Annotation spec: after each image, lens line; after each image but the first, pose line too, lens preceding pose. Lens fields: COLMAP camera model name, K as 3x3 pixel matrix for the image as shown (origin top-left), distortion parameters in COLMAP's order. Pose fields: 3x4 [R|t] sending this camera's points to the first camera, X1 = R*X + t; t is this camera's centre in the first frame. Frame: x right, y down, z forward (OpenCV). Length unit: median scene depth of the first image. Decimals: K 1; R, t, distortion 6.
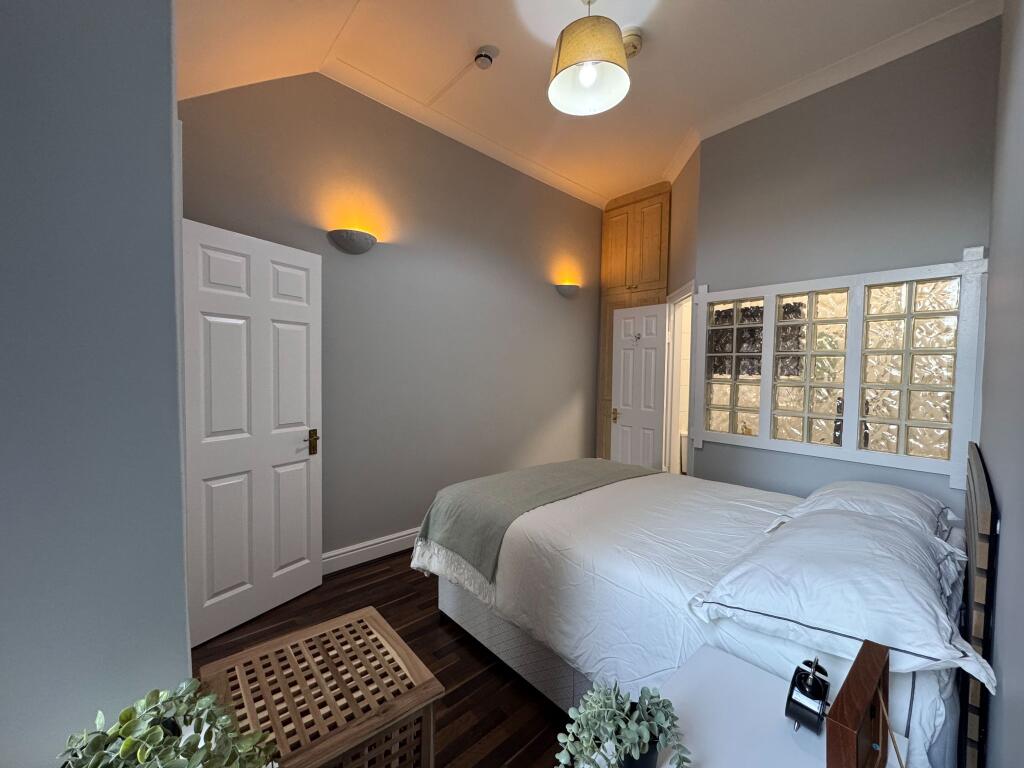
lens RADIAL K [[407.2, 0, 512.0], [0, 407.2, 384.0], [0, 0, 1]] dist [-0.003637, -0.000268]
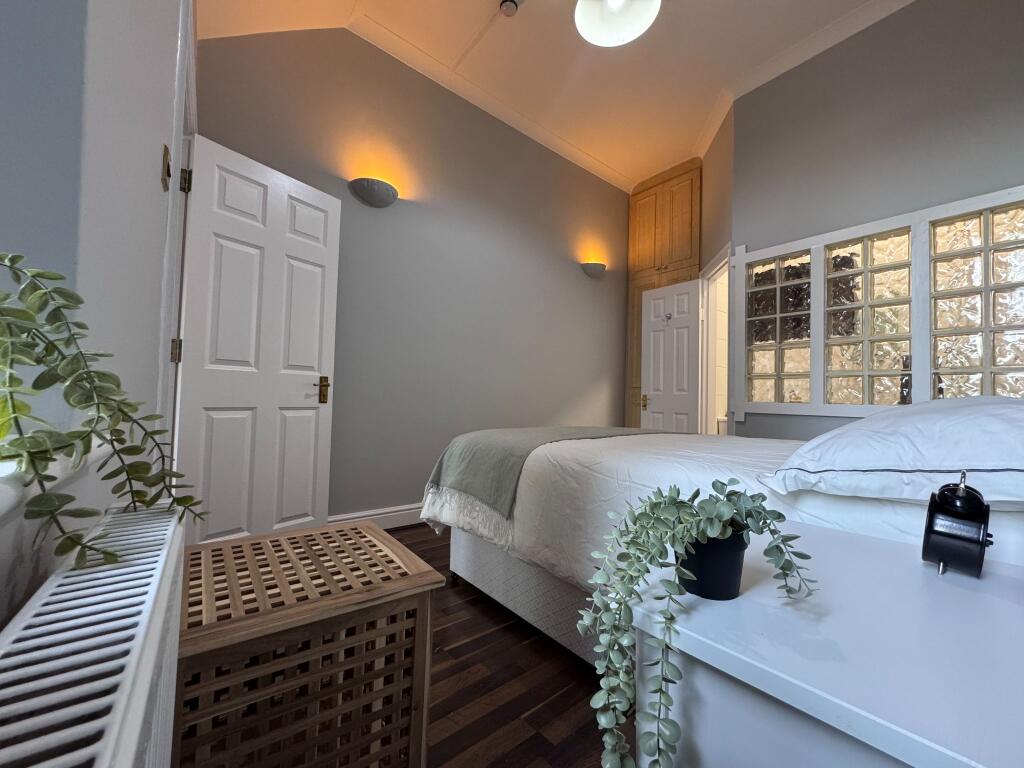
lens RADIAL K [[407.2, 0, 512.0], [0, 407.2, 384.0], [0, 0, 1]] dist [-0.003637, -0.000268]
pose [[0.998249, 0.008679, -0.058516, 0.003857], [-0.012959, 0.997235, -0.073168, 0.194110], [0.057719, 0.073798, 0.995602, 0.082175]]
